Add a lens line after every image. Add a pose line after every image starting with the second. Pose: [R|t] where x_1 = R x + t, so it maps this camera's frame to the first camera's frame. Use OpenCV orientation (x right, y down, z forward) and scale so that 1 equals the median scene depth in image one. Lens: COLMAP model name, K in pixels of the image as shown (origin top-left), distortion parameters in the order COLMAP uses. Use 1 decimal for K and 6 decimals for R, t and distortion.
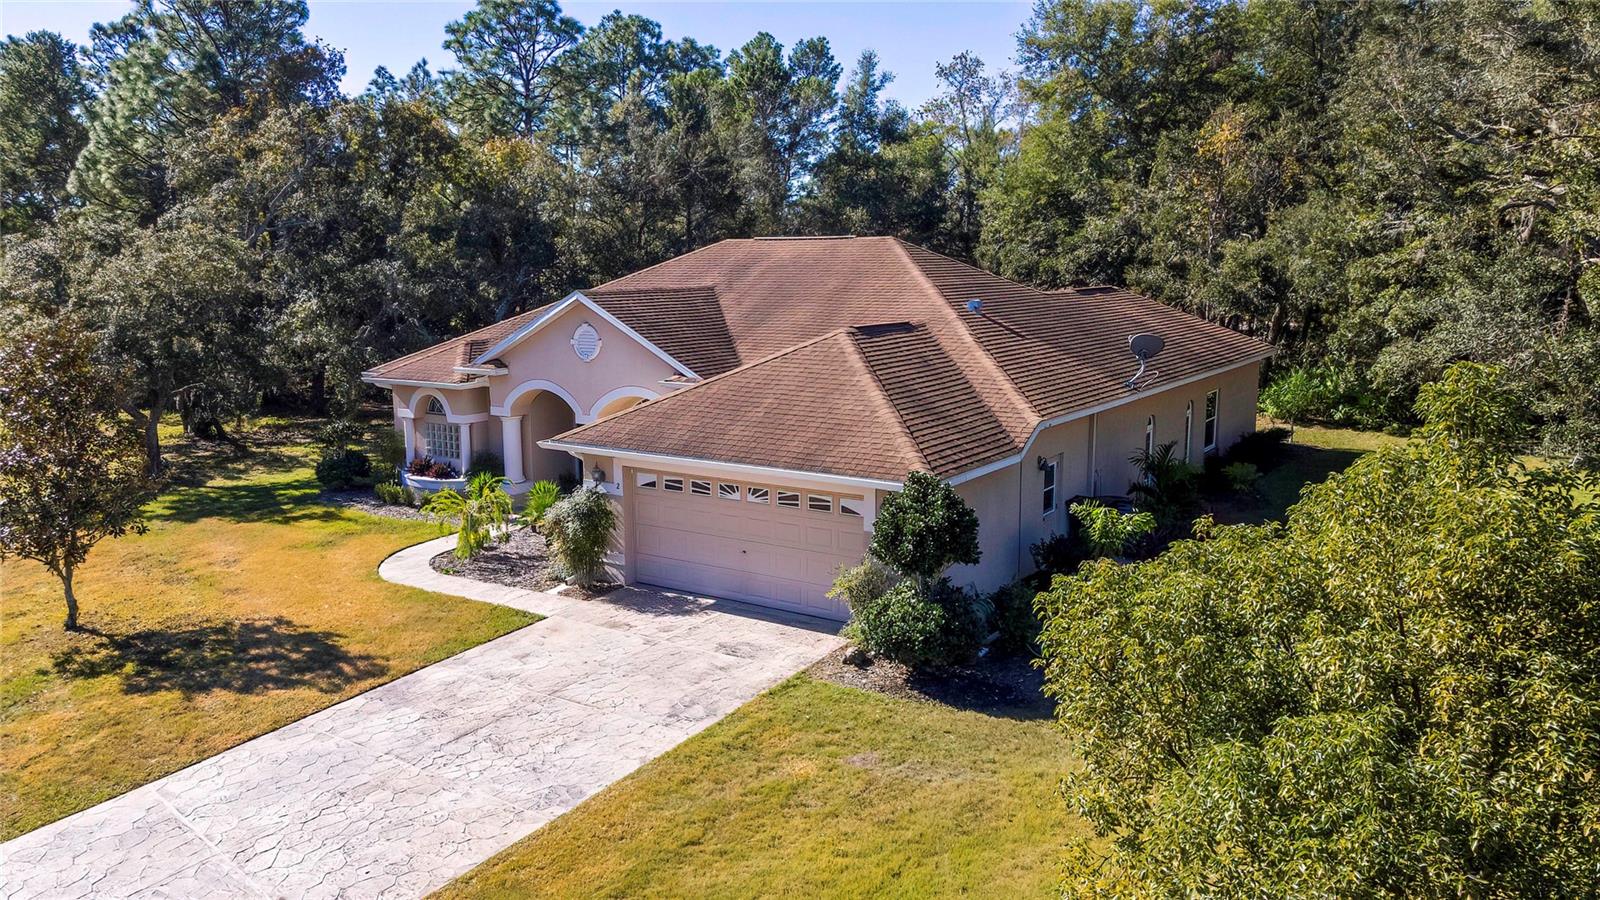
lens RADIAL K [[1170.8, 0, 800.0], [0, 1170.8, 450.0], [0, 0, 1]] dist [0.005564, 0.068908]
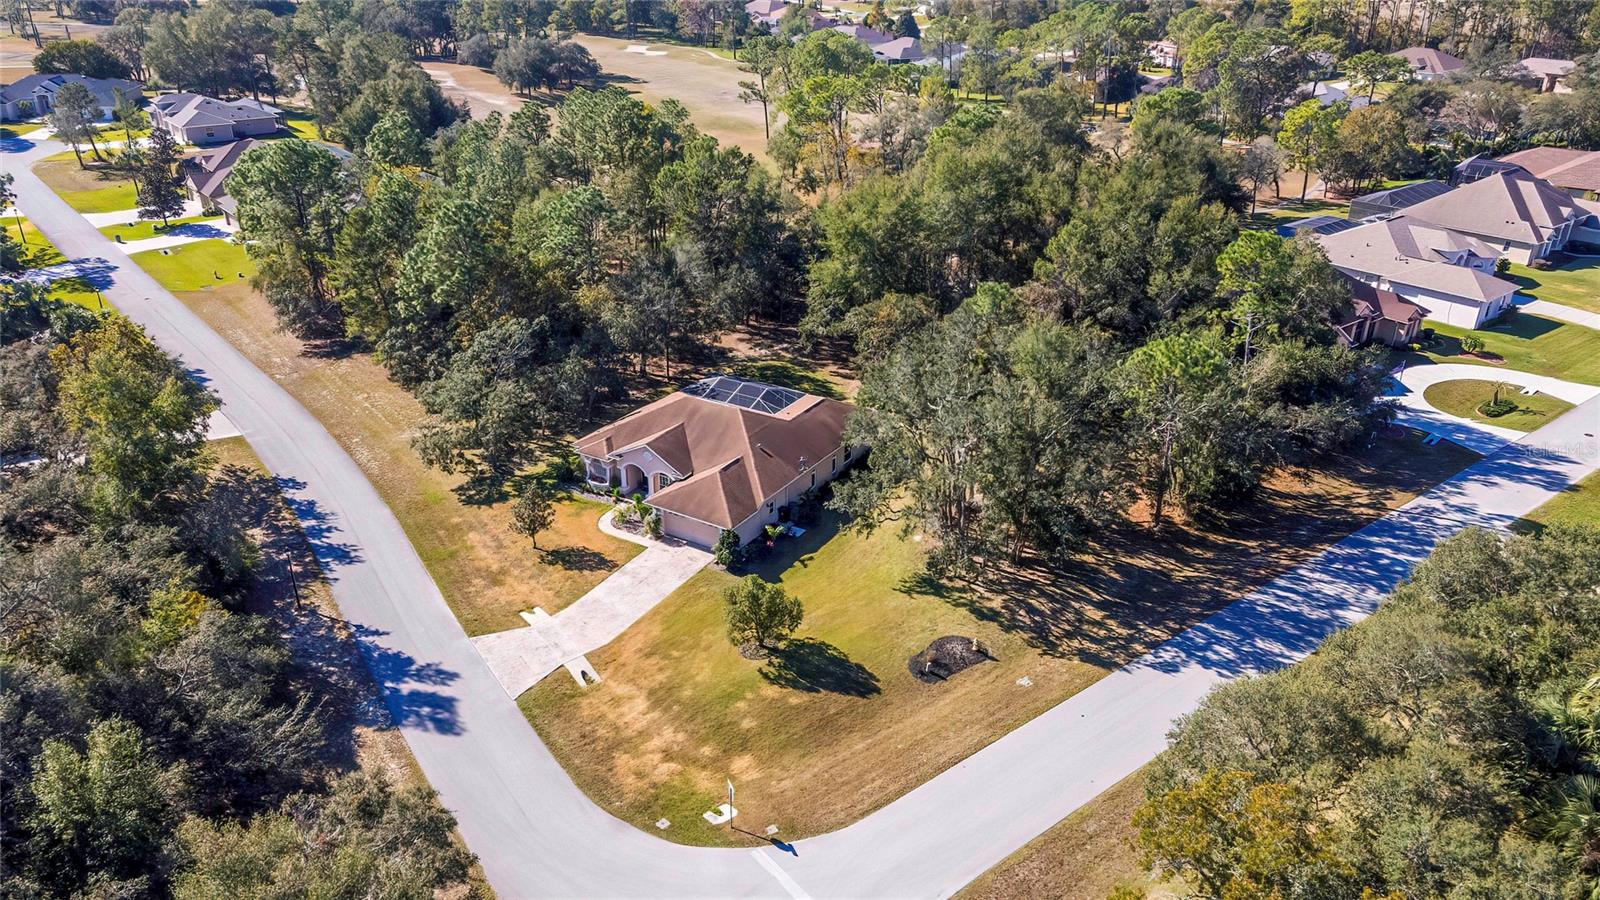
lens RADIAL K [[1170.8, 0, 800.0], [0, 1170.8, 450.0], [0, 0, 1]] dist [0.005564, 0.068908]
pose [[0.999648, -0.005352, 0.025990, 0.233053], [-0.001904, 0.962453, 0.271443, -1.375587], [-0.026466, -0.271397, 0.962103, -3.068510]]
